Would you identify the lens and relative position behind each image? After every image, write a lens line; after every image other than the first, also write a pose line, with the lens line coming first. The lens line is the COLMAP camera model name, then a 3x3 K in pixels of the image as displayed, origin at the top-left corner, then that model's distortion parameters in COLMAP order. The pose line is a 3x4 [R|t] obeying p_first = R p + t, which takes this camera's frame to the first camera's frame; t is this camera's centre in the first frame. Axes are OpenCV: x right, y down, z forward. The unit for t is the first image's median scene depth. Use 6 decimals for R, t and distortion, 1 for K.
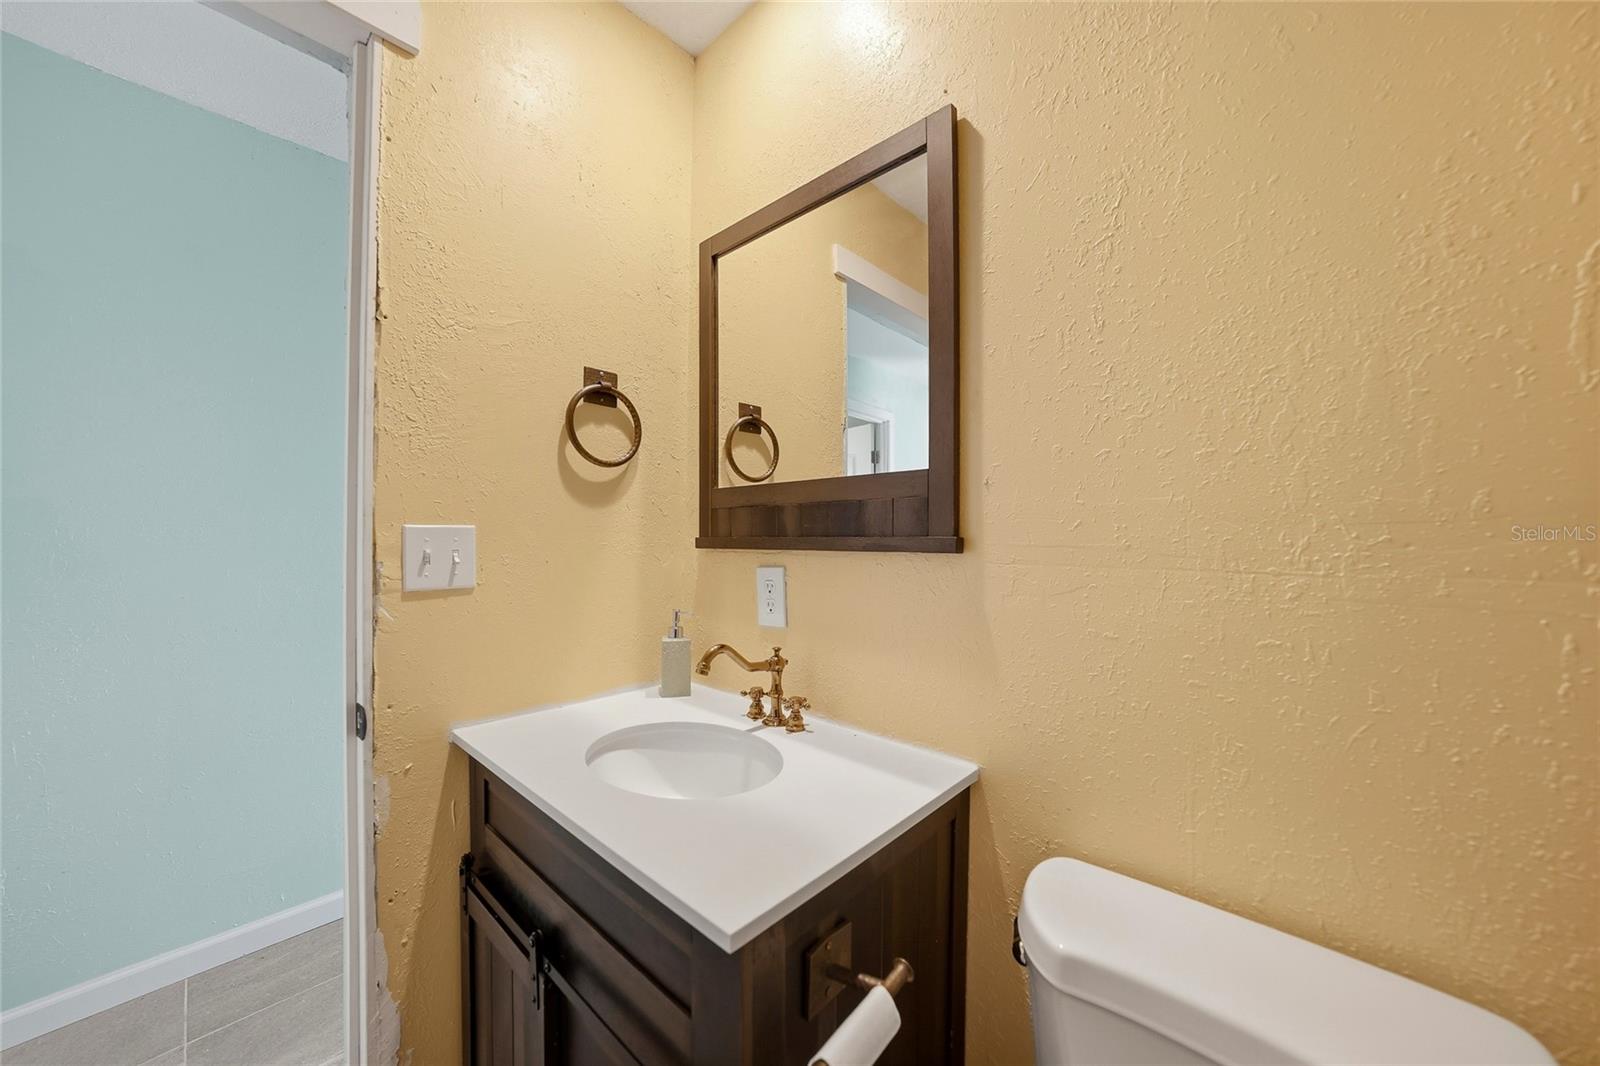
lens RADIAL K [[560.3, 0, 792.6], [0, 560.3, 539.8], [0, 0, 1]] dist [-0.020006, 0.002839]
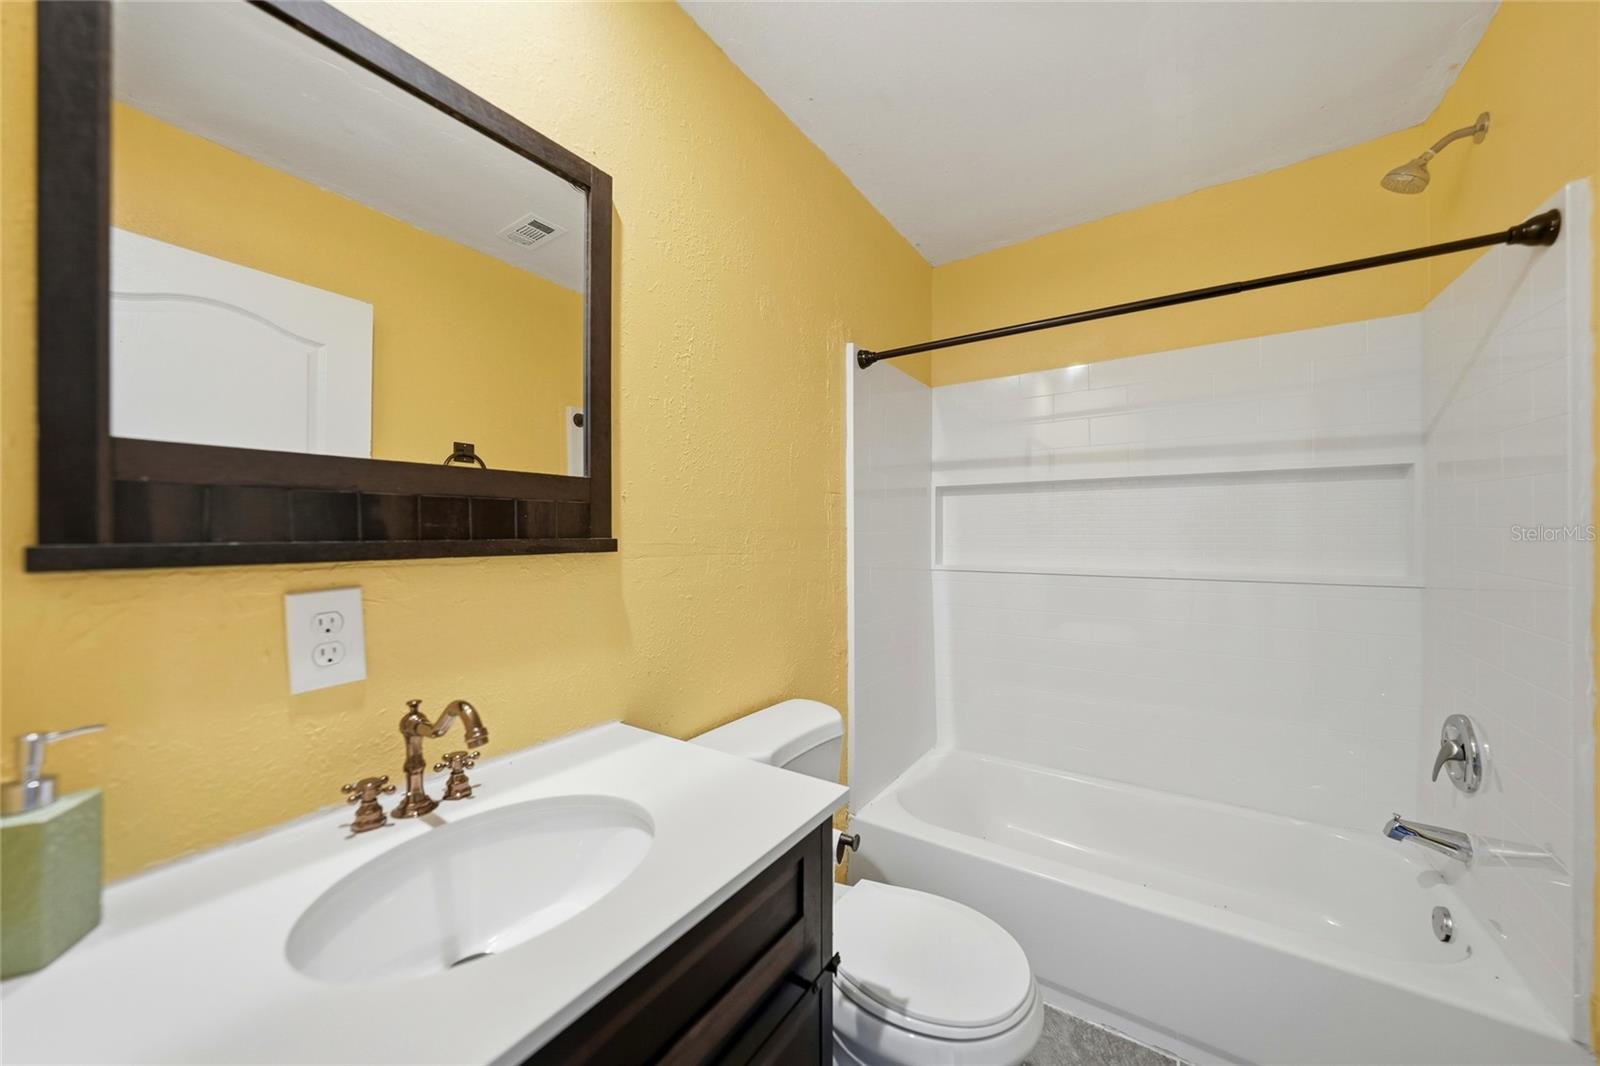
lens RADIAL K [[560.3, 0, 792.9], [0, 560.3, 530.8], [0, 0, 1]] dist [-0.020006, 0.002839]
pose [[-0.131323, 0.005725, 0.991323, -0.761346], [0.011793, 0.999922, -0.004212, -0.009001], [-0.991269, 0.011137, -0.131380, 0.616989]]
